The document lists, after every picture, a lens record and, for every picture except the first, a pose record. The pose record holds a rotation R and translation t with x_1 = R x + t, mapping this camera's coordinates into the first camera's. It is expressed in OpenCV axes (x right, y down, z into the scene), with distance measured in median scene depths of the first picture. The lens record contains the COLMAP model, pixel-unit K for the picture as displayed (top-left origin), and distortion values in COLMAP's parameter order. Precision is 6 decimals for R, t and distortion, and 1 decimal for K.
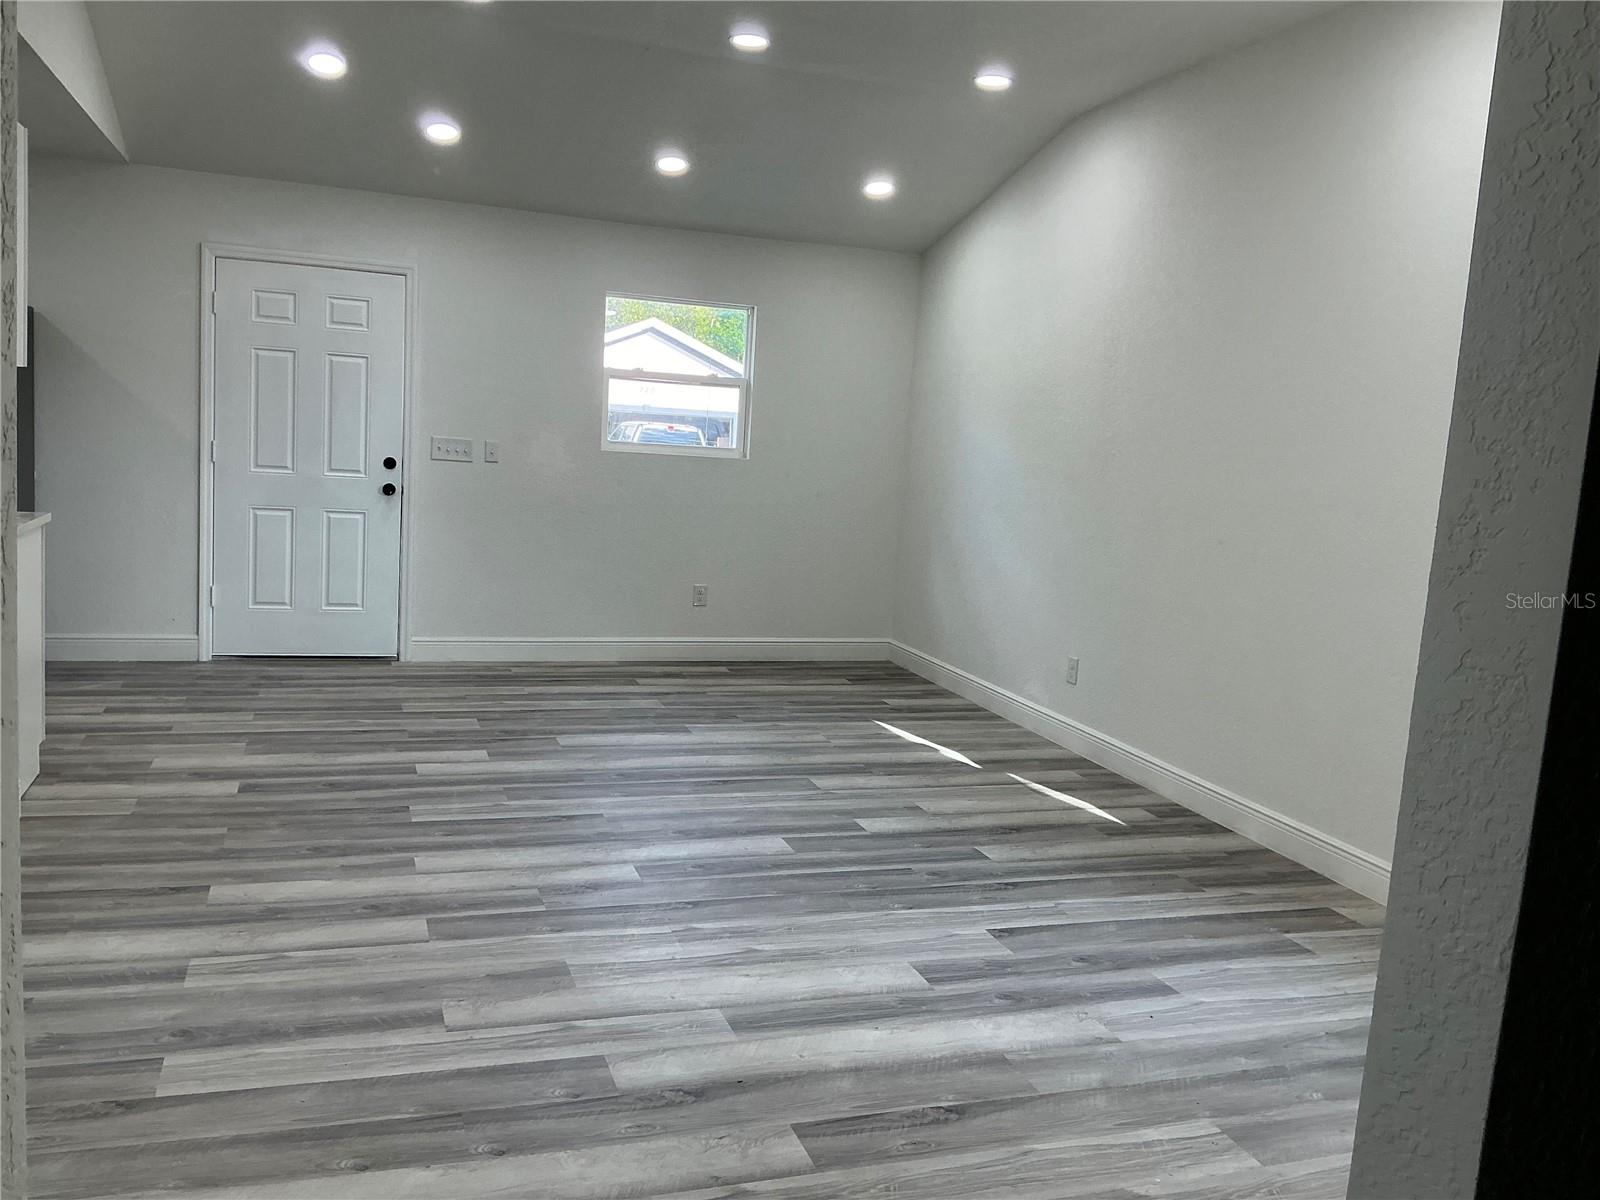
lens RADIAL K [[1321.9, 0, 798.2], [0, 1321.9, 596.0], [0, 0, 1]] dist [0.071835, -0.168477]
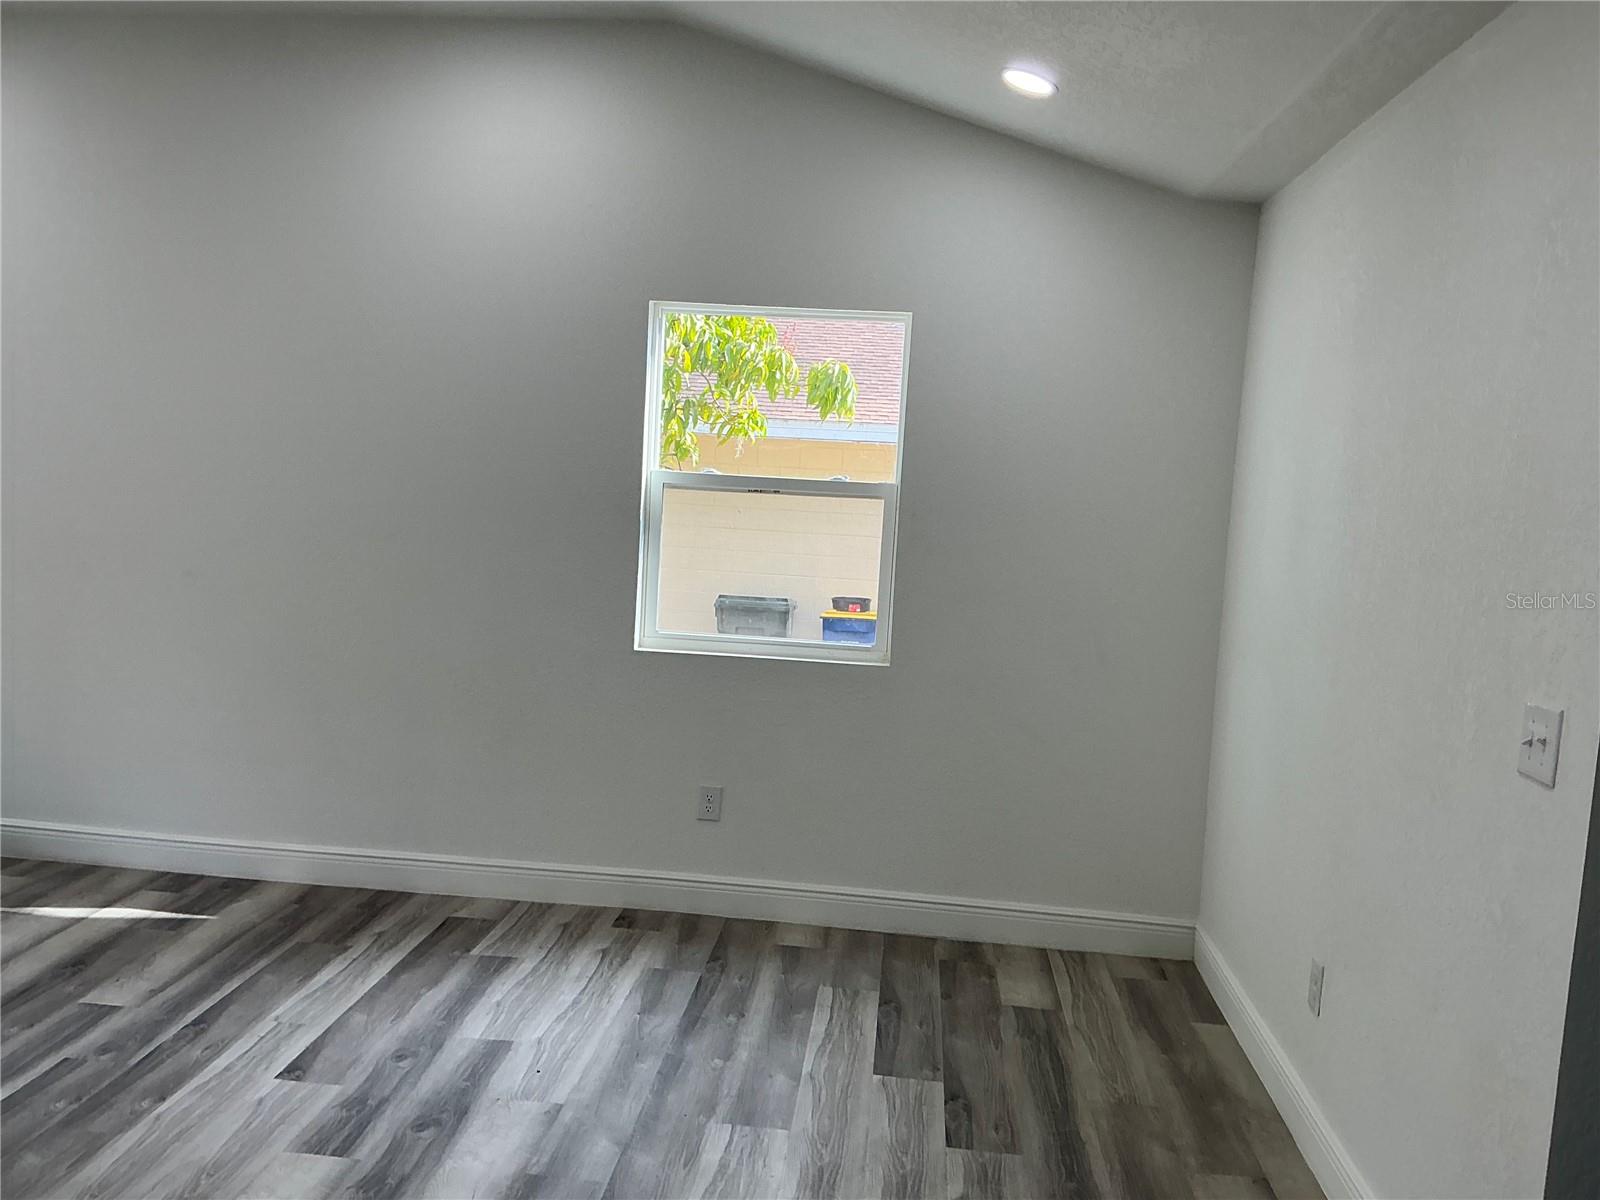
lens RADIAL K [[1321.9, 0, 790.2], [0, 1321.9, 597.3], [0, 0, 1]] dist [0.071835, -0.168477]
pose [[0.416352, -0.130131, 0.899843, -0.416249], [0.095156, 0.990506, 0.099215, -0.096731], [-0.904210, 0.044317, 0.424782, 0.316525]]
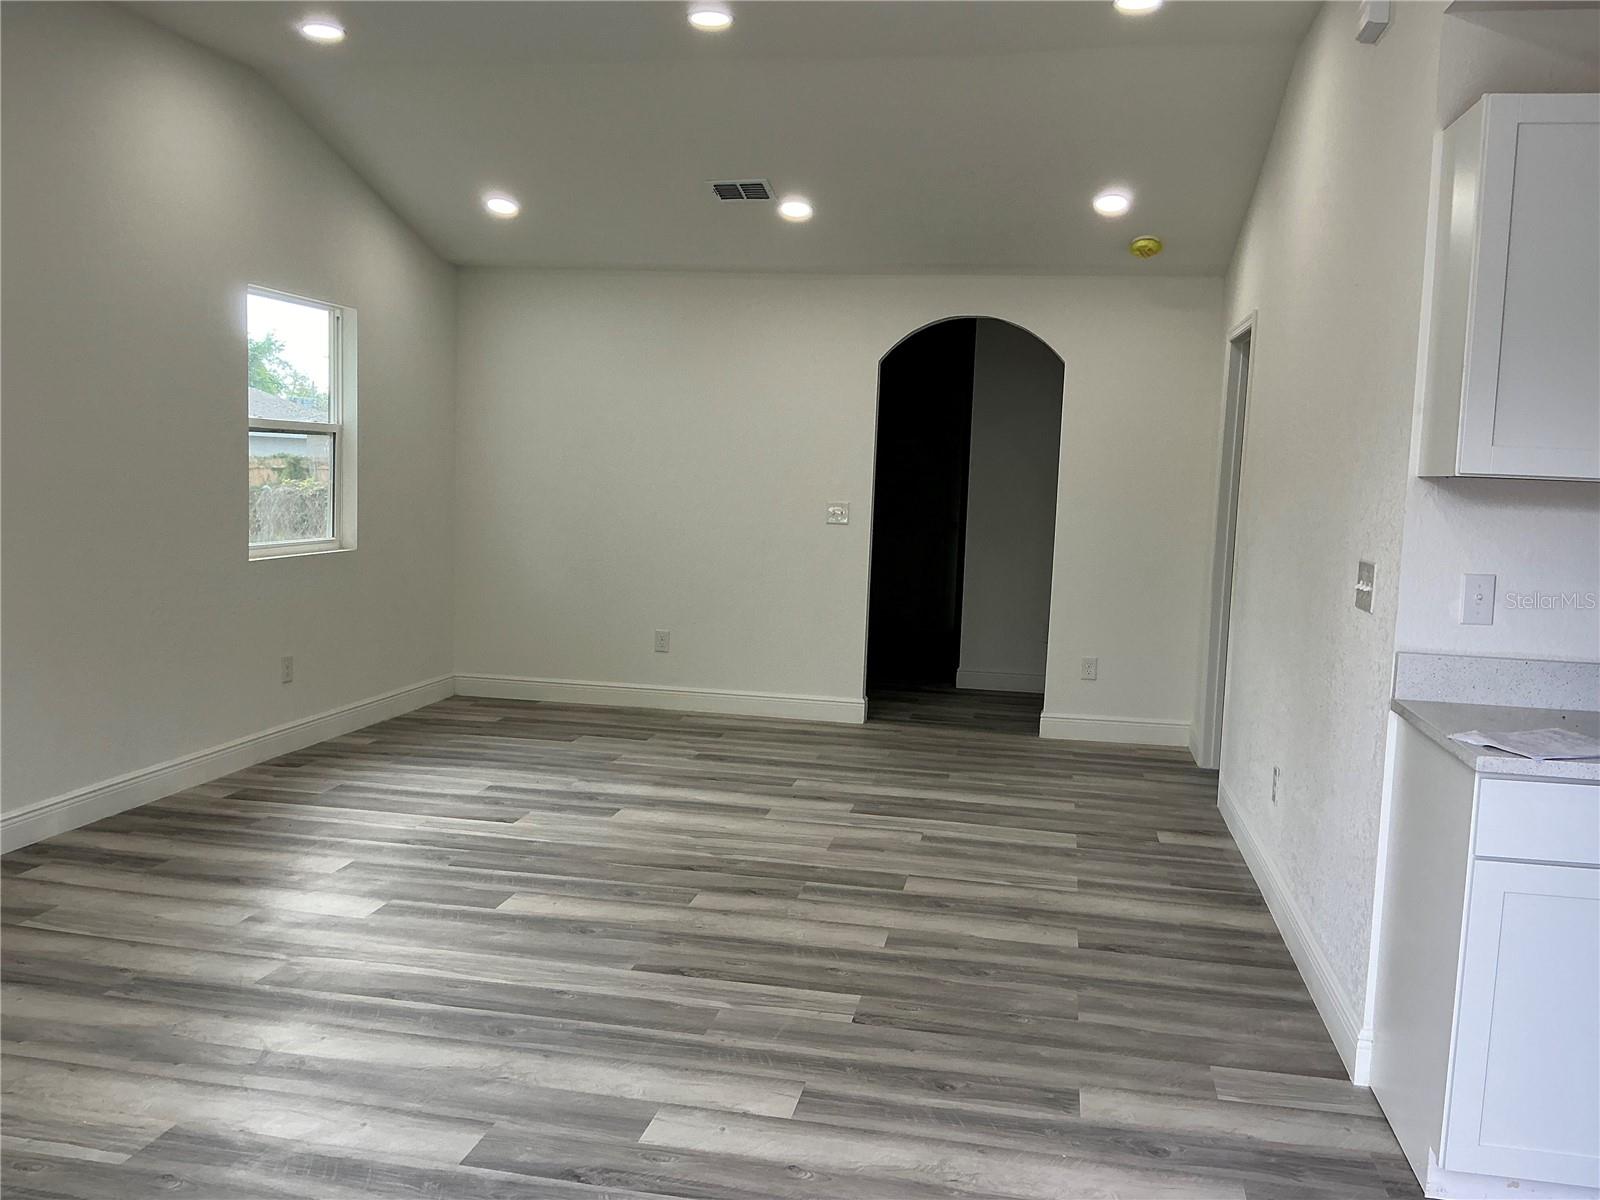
lens RADIAL K [[1321.9, 0, 798.8], [0, 1321.9, 598.9], [0, 0, 1]] dist [0.071835, -0.168477]
pose [[-0.859884, -0.150730, 0.487729, -0.674913], [-0.031275, 0.969175, 0.244379, -0.279950], [-0.509530, 0.194884, -0.838093, 1.813122]]
